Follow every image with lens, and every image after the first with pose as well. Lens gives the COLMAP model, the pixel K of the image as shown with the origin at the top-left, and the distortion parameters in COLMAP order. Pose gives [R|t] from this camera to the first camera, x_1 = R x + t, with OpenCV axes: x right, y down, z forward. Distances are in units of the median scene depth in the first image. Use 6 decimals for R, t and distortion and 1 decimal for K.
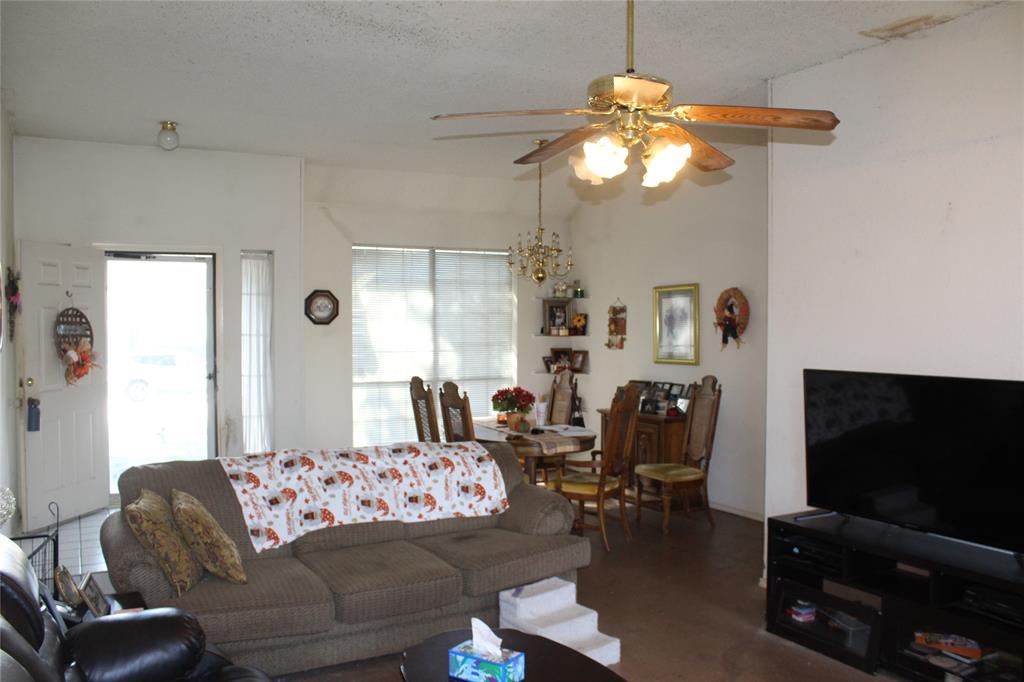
lens RADIAL K [[850.9, 0, 506.5], [0, 850.9, 344.7], [0, 0, 1]] dist [-0.162643, 0.106751]
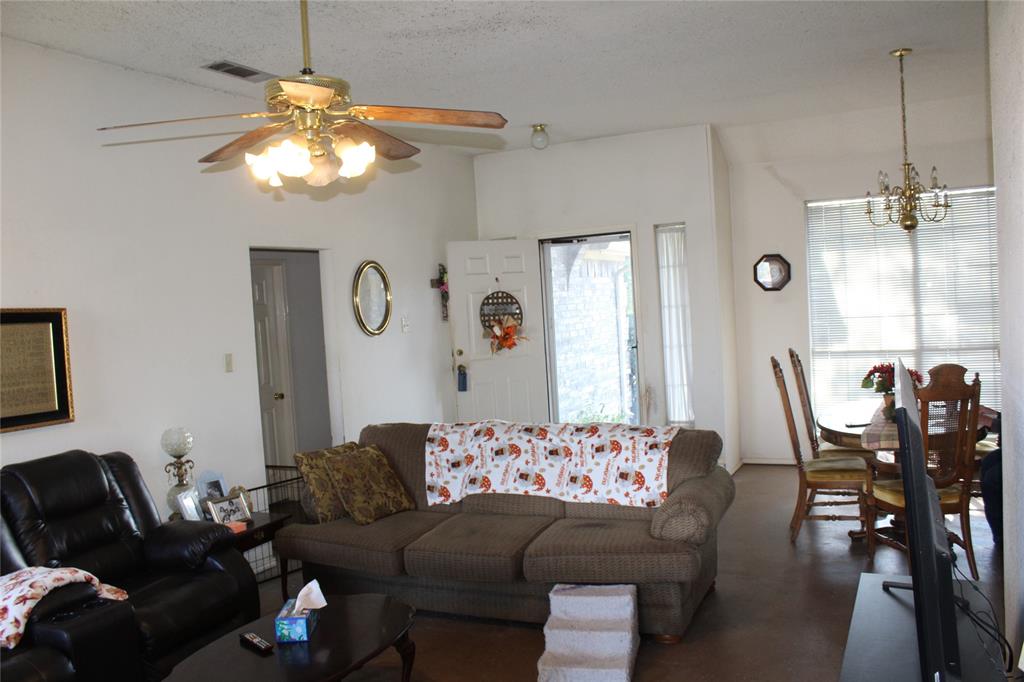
lens RADIAL K [[850.9, 0, 506.5], [0, 850.9, 344.7], [0, 0, 1]] dist [-0.162643, 0.106751]
pose [[0.580140, 0.009277, -0.814464, 0.650642], [0.038143, 0.998529, 0.038542, -0.018237], [0.813623, -0.053426, 0.578933, 0.354100]]
